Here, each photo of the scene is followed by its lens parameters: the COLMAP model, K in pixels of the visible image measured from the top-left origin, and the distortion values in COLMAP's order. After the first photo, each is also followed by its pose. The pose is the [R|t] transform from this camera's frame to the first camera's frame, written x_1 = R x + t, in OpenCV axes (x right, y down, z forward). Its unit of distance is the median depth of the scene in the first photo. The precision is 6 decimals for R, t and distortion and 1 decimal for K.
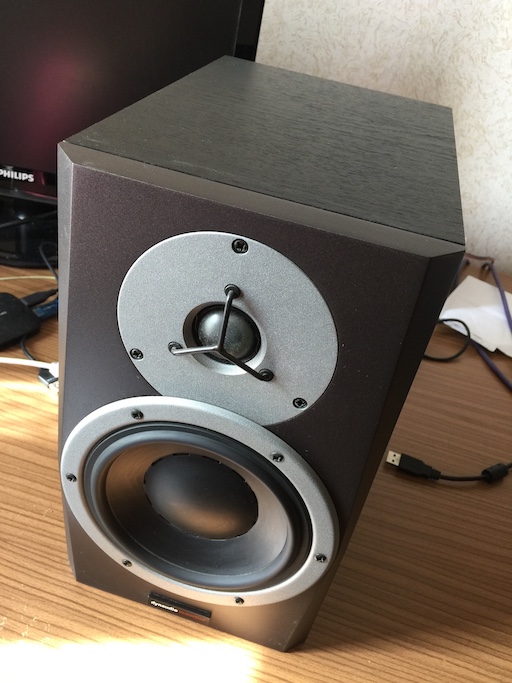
lens RADIAL K [[591.4, 0, 256.0], [0, 591.4, 341.5], [0, 0, 1]] dist [0.104260, -0.168461]
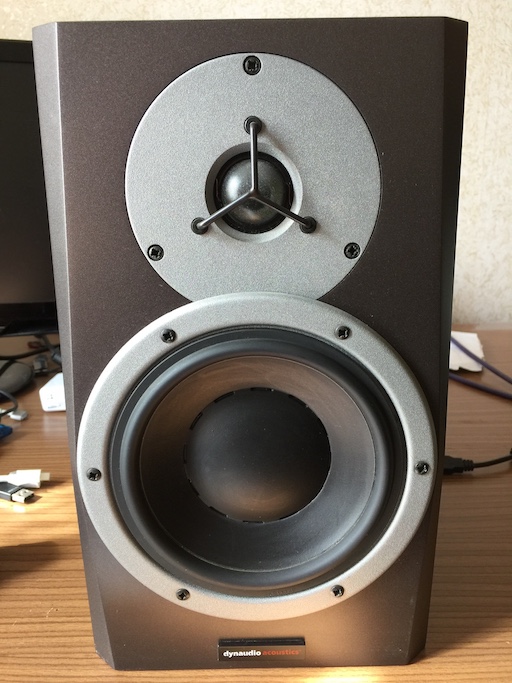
lens RADIAL K [[591.4, 0, 256.0], [0, 591.4, 341.5], [0, 0, 1]] dist [0.104260, -0.168461]
pose [[0.951319, -0.239008, 0.194596, -0.189291], [0.290351, 0.906772, -0.305713, 0.322576], [-0.103387, 0.347332, 0.932026, 0.162593]]
